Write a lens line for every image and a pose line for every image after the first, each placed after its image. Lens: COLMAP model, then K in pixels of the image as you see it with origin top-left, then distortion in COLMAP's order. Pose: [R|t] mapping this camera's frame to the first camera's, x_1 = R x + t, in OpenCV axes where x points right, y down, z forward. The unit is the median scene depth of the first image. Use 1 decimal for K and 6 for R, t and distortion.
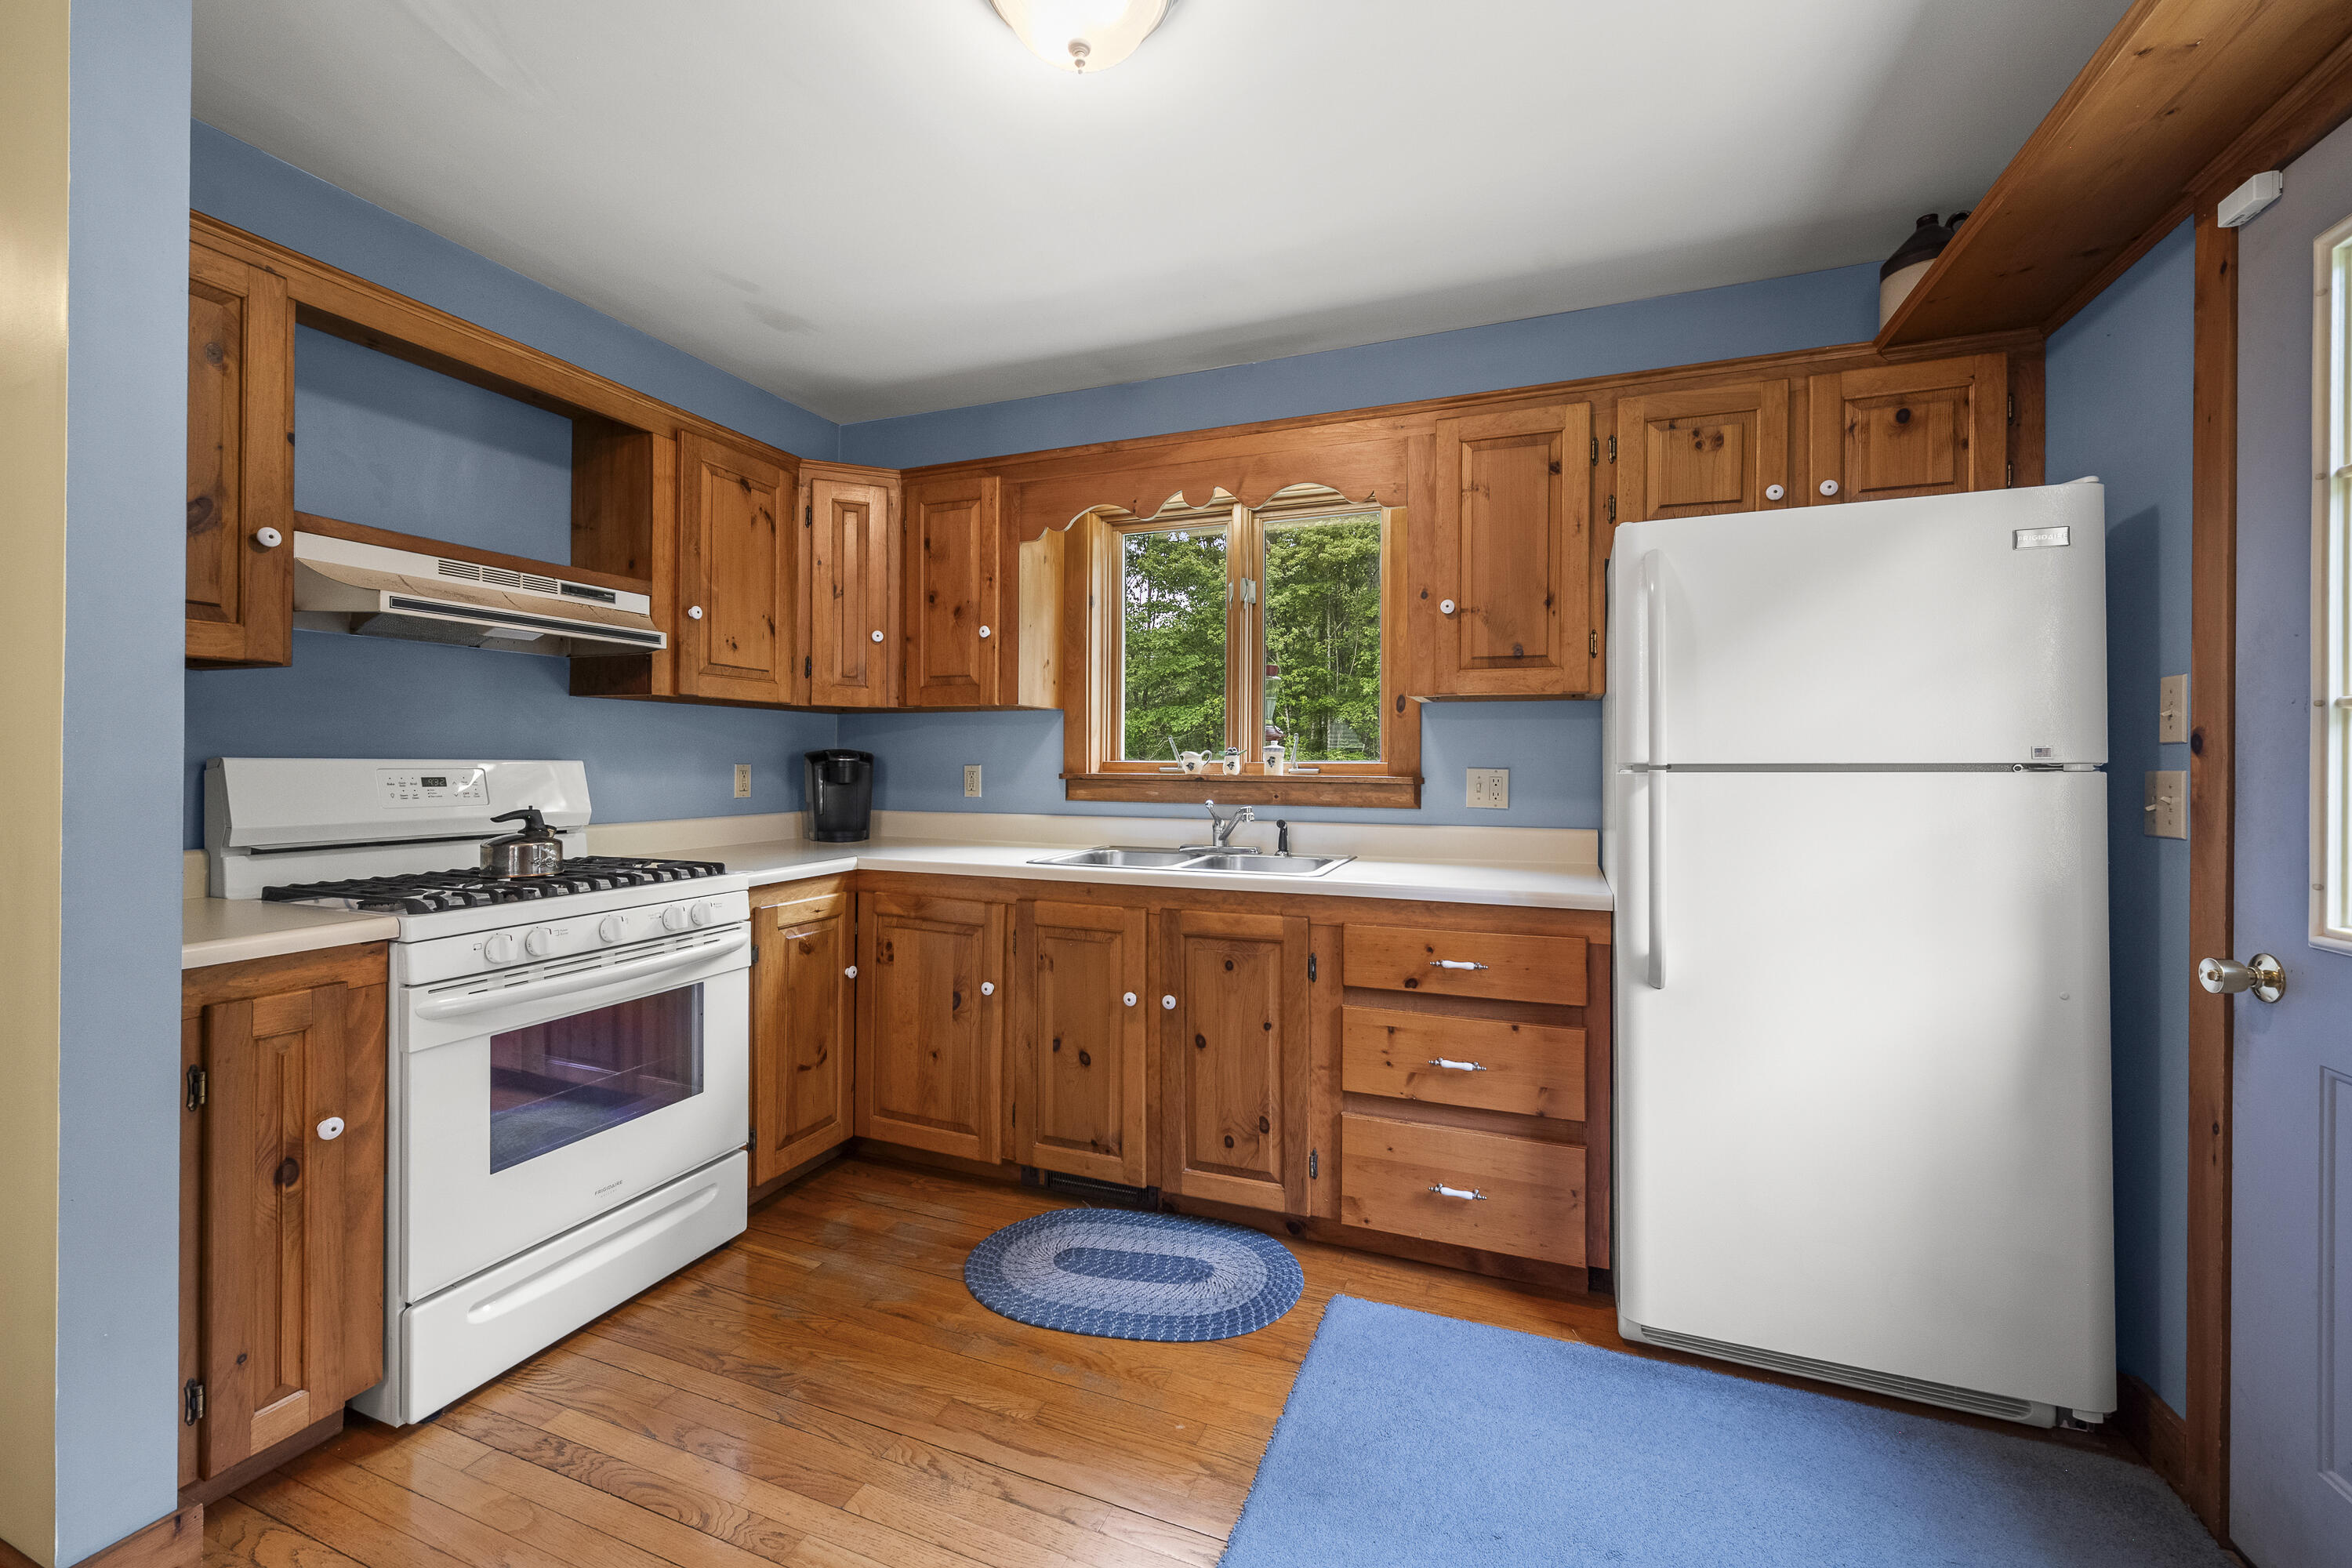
lens RADIAL K [[943.0, 0, 1168.5], [0, 943.0, 764.6], [0, 0, 1]] dist [0.000651, -0.000701]
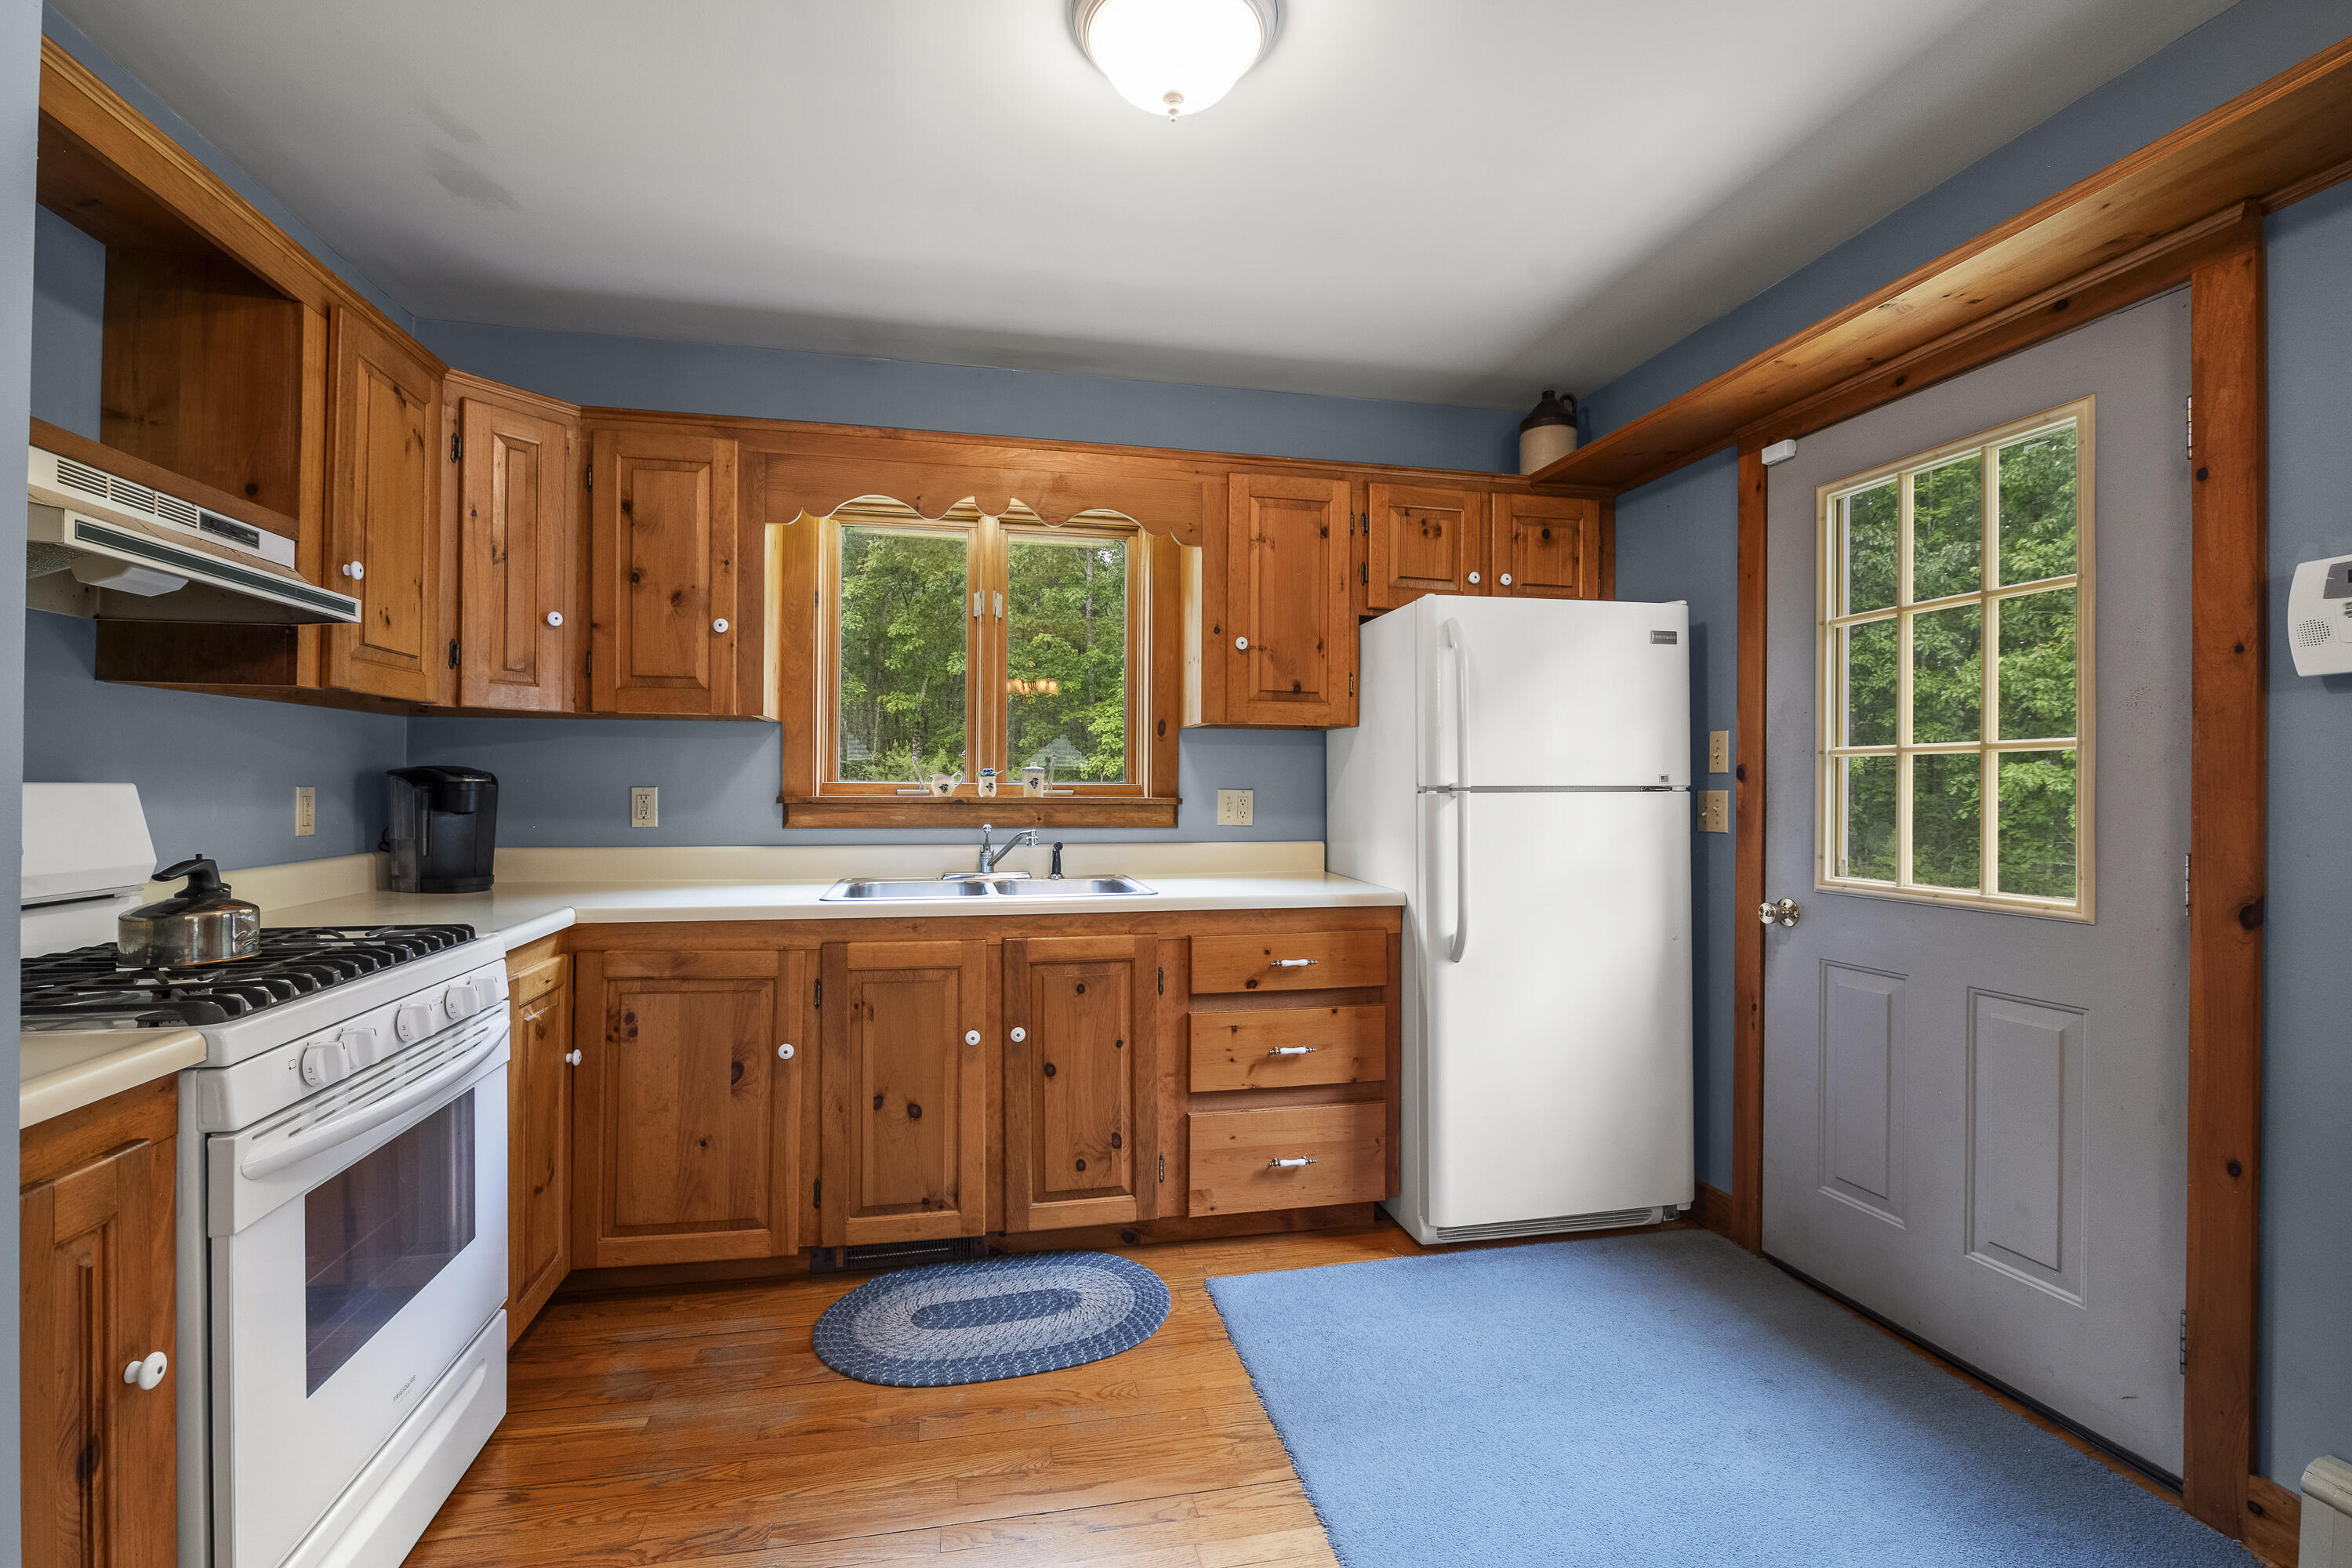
lens RADIAL K [[1037.0, 0, 1170.0], [0, 1037.0, 783.5], [0, 0, 1]] dist [-0.009997, -0.000553]
pose [[0.833211, -0.000880, 0.552955, -0.446405], [0.000265, 0.999999, 0.001193, -0.004842], [-0.552956, -0.000848, 0.833210, 0.034331]]
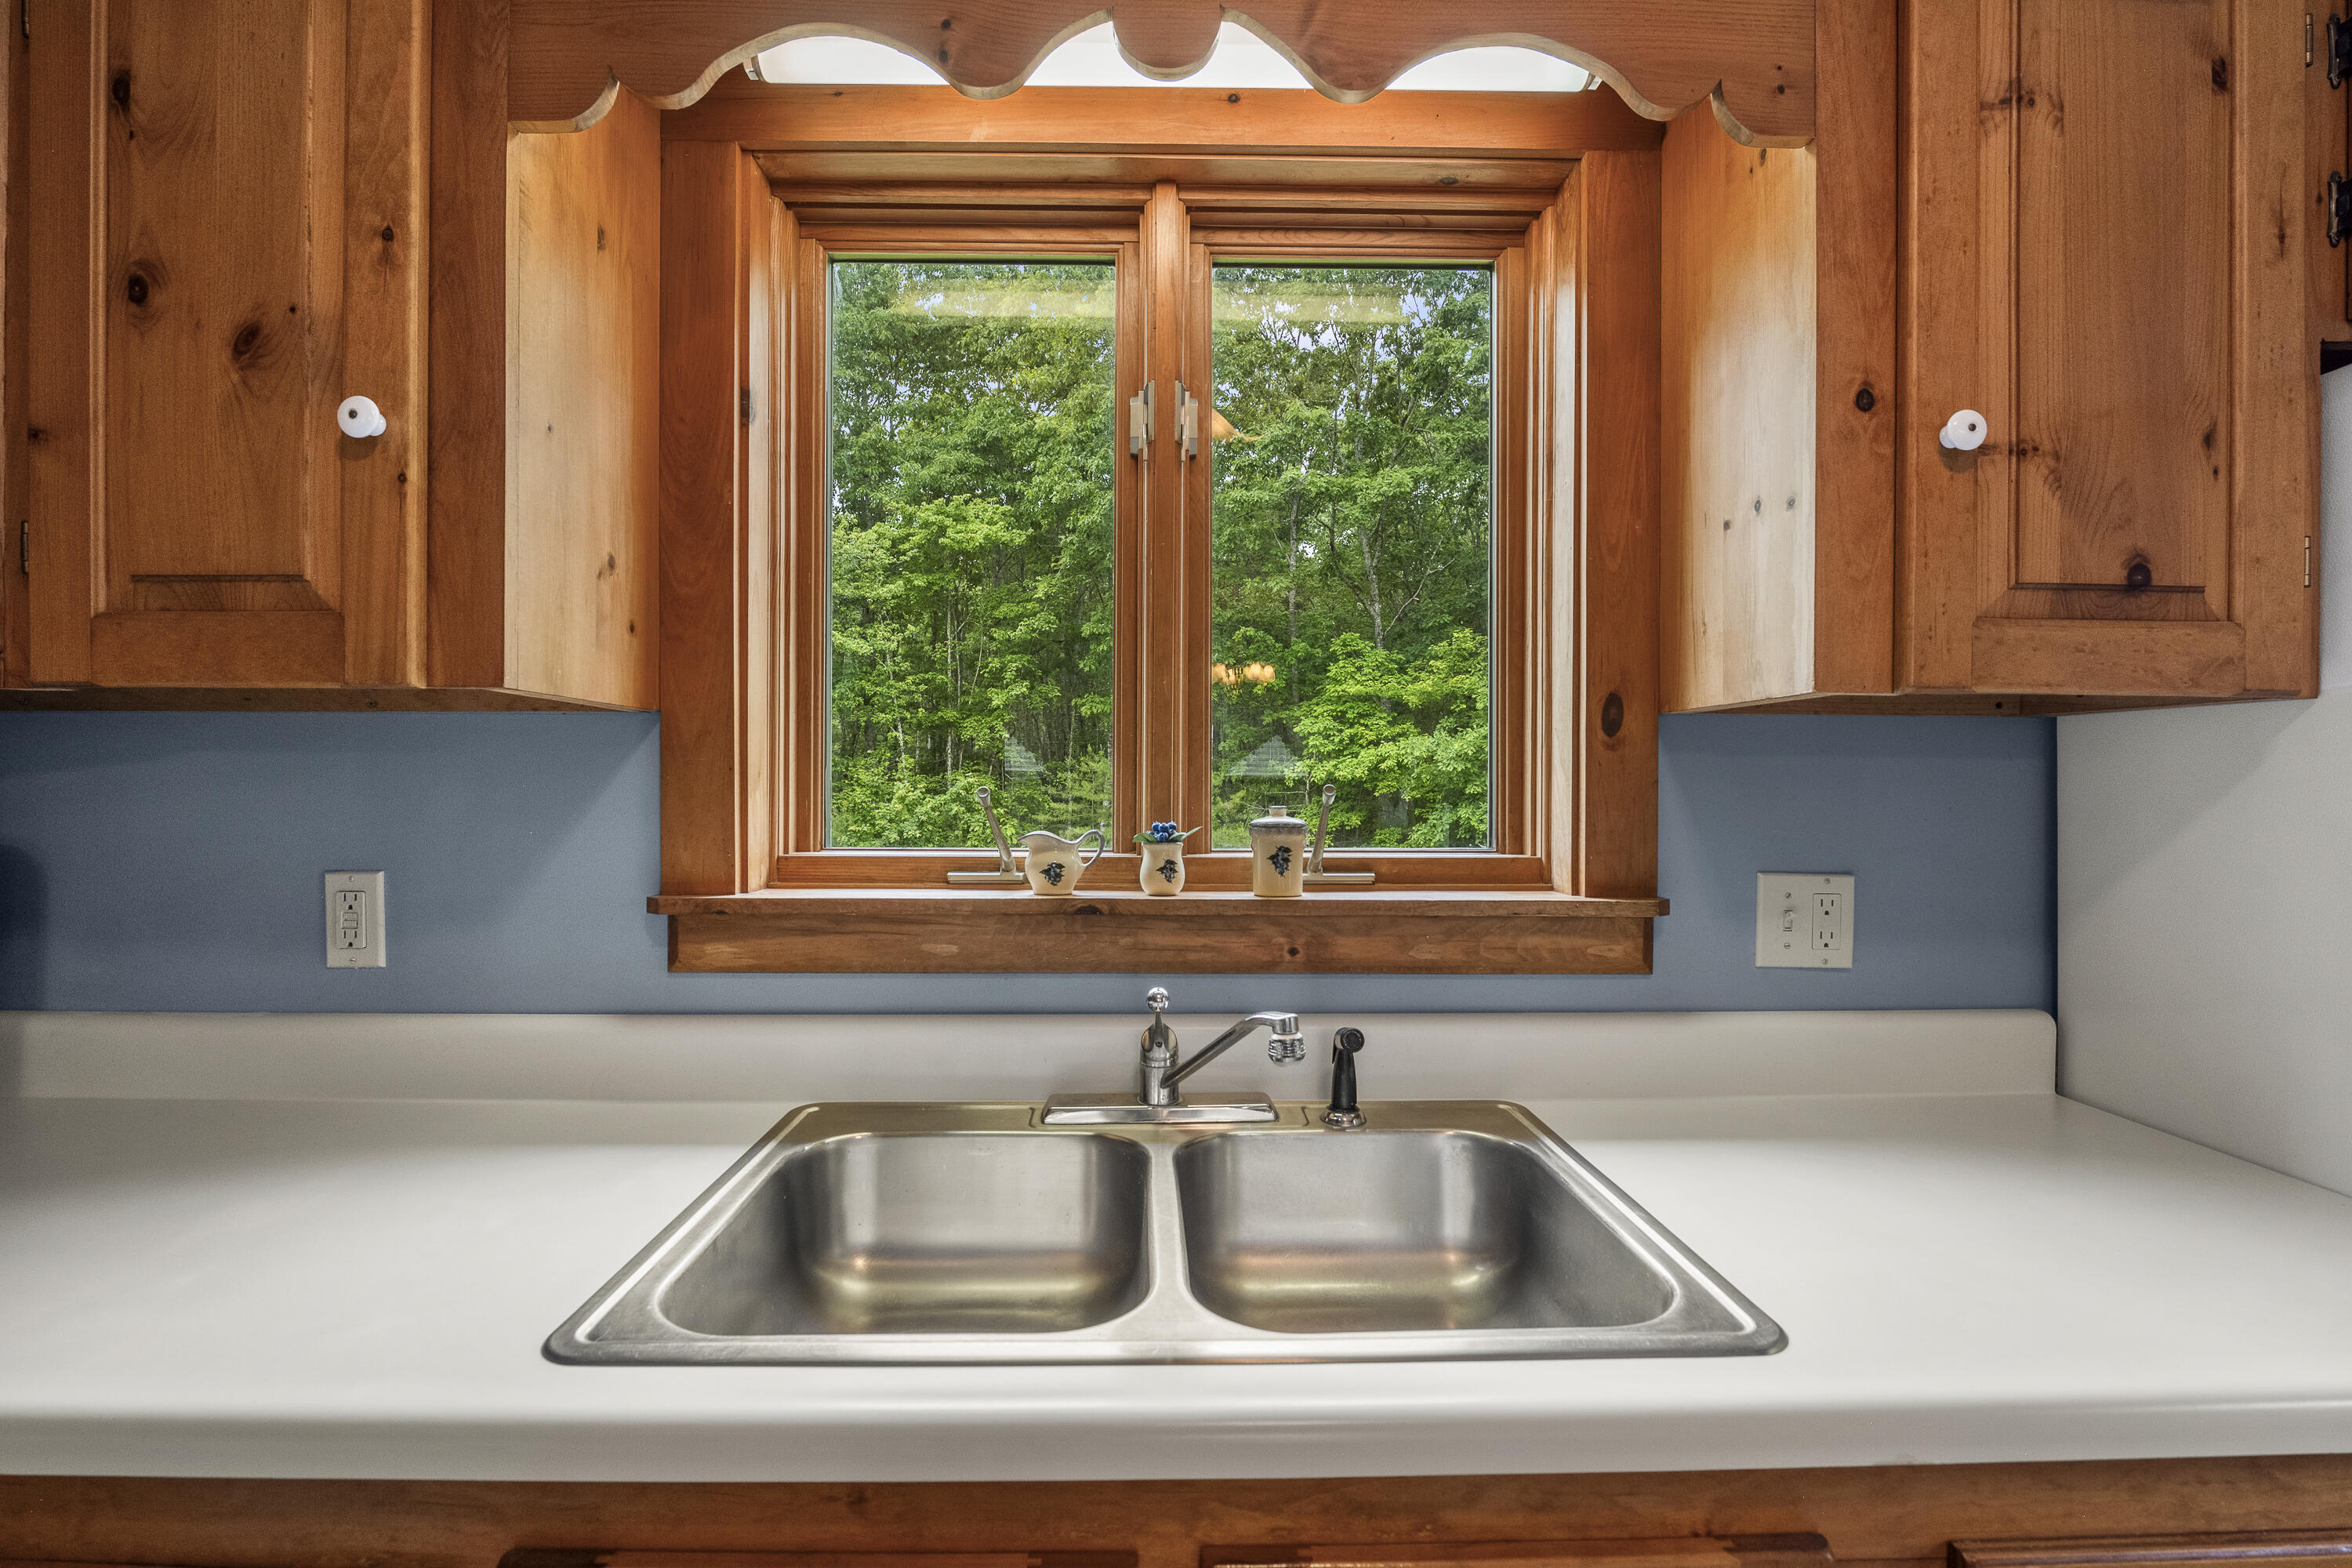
lens RADIAL K [[1045.5, 0, 1167.7], [0, 1045.5, 795.4], [0, 0, 1]] dist [-0.011965, -0.000416]
pose [[0.923433, -0.006641, 0.383702, -0.114670], [0.003292, 0.999951, 0.009384, -0.040395], [-0.383745, -0.007402, 0.923409, 0.764648]]
